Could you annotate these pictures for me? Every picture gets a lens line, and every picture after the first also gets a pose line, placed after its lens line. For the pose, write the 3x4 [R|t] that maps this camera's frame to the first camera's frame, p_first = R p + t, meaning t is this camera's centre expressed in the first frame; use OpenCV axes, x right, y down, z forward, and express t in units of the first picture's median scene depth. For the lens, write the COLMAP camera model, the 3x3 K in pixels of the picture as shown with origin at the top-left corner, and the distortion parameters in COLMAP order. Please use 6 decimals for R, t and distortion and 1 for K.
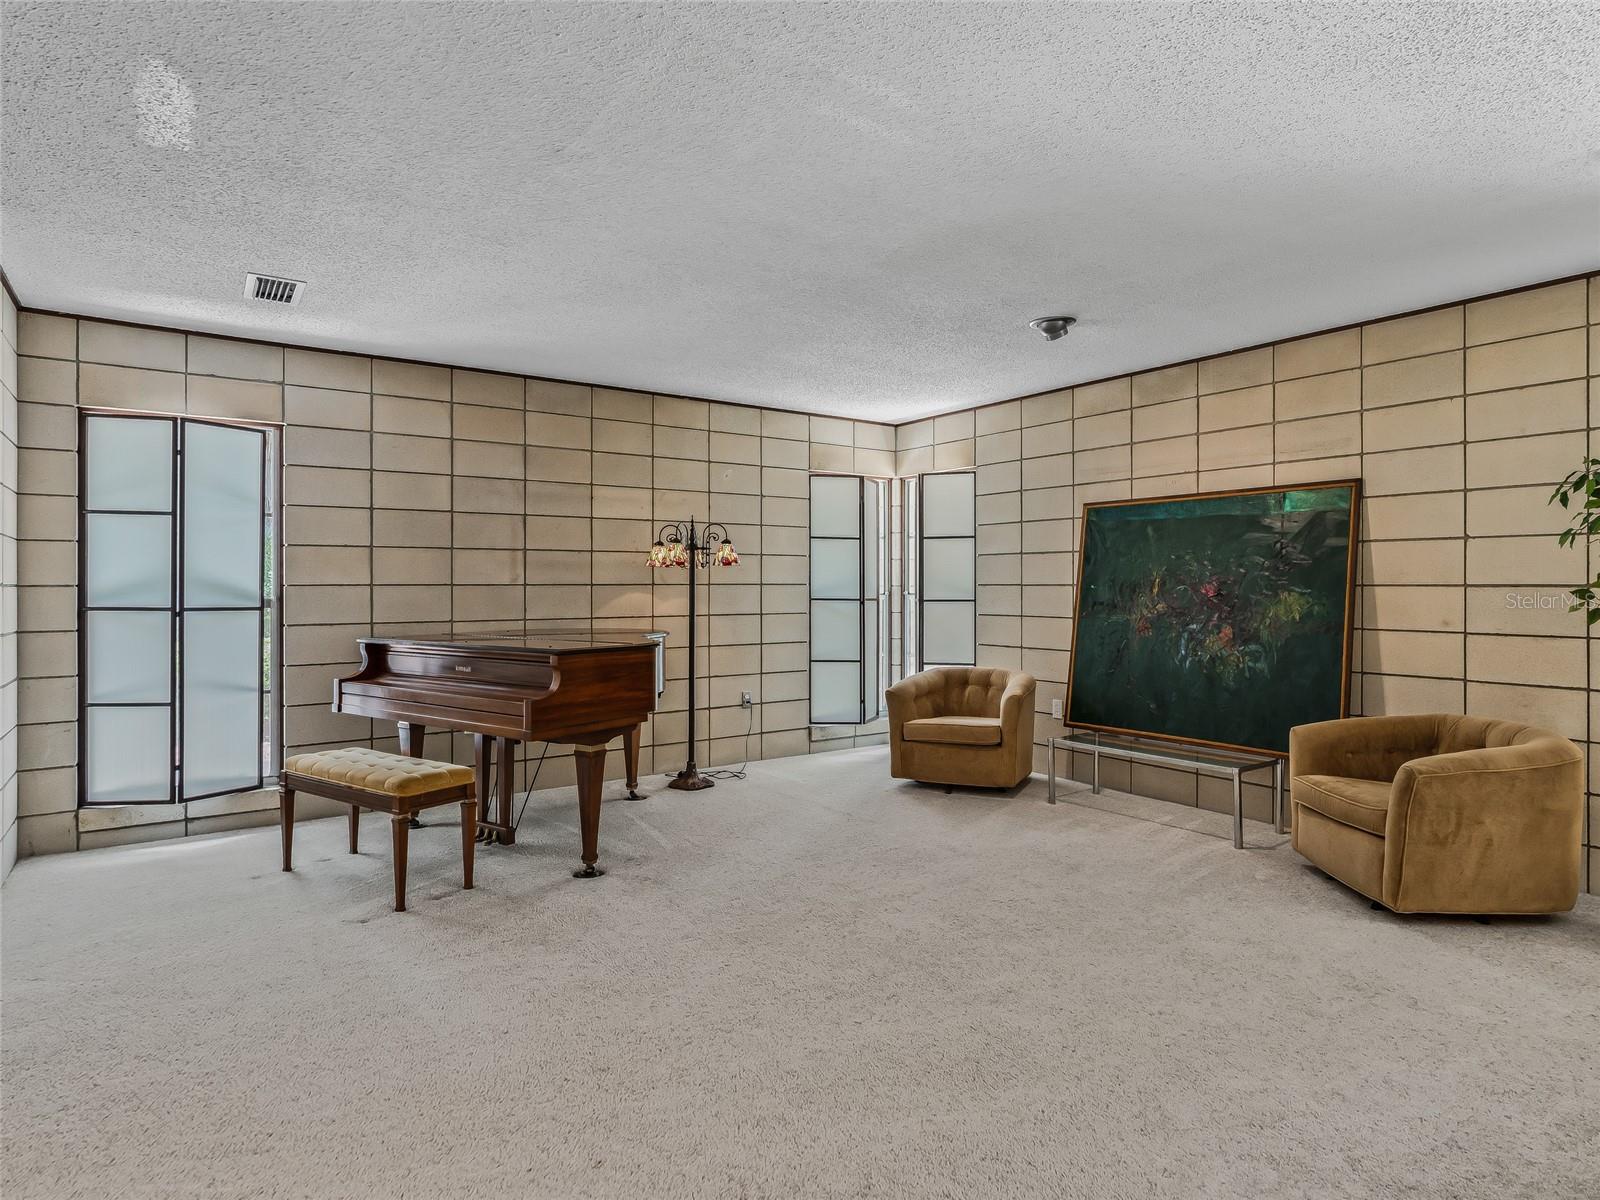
lens RADIAL K [[878.3, 0, 855.6], [0, 878.3, 584.6], [0, 0, 1]] dist [-0.004453, -0.001975]
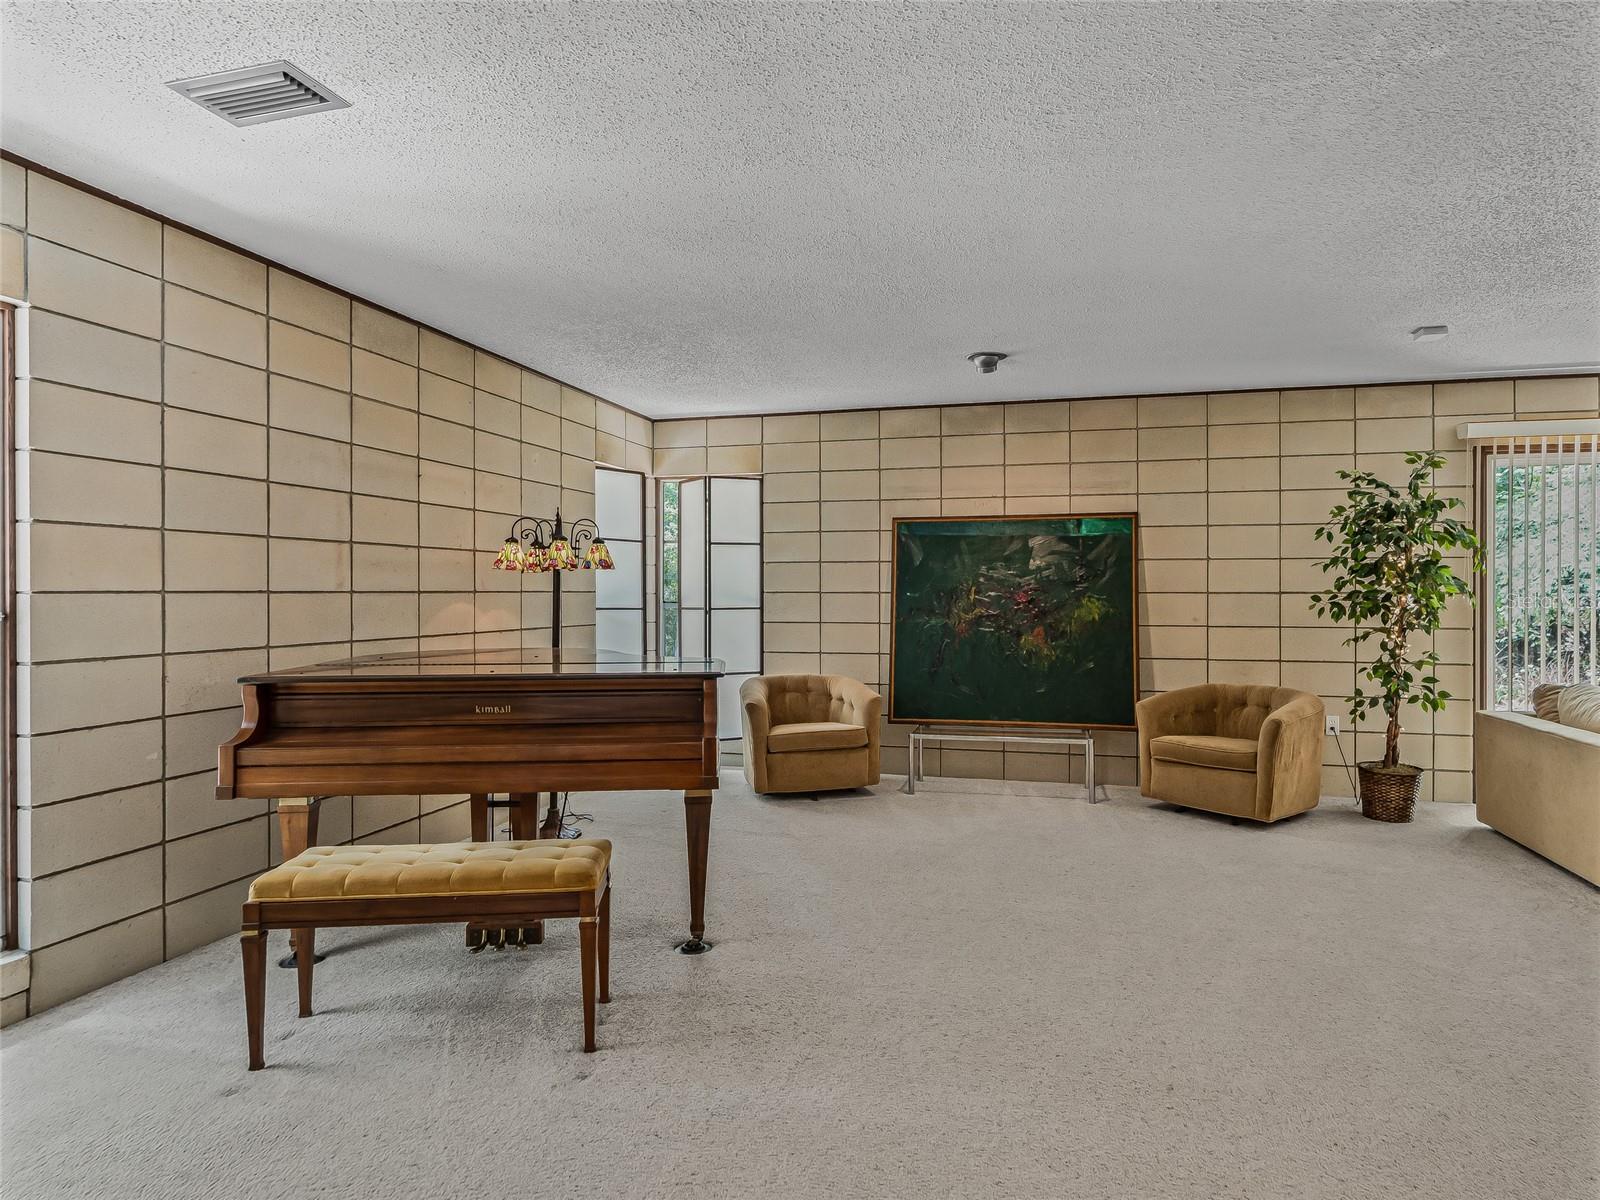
lens RADIAL K [[878.3, 0, 838.6], [0, 878.3, 595.0], [0, 0, 1]] dist [-0.004453, -0.001975]
pose [[0.780295, -0.001388, 0.625410, -0.519522], [0.000186, 0.999998, 0.001988, 0.001441], [-0.625411, -0.001435, 0.780294, 0.208150]]
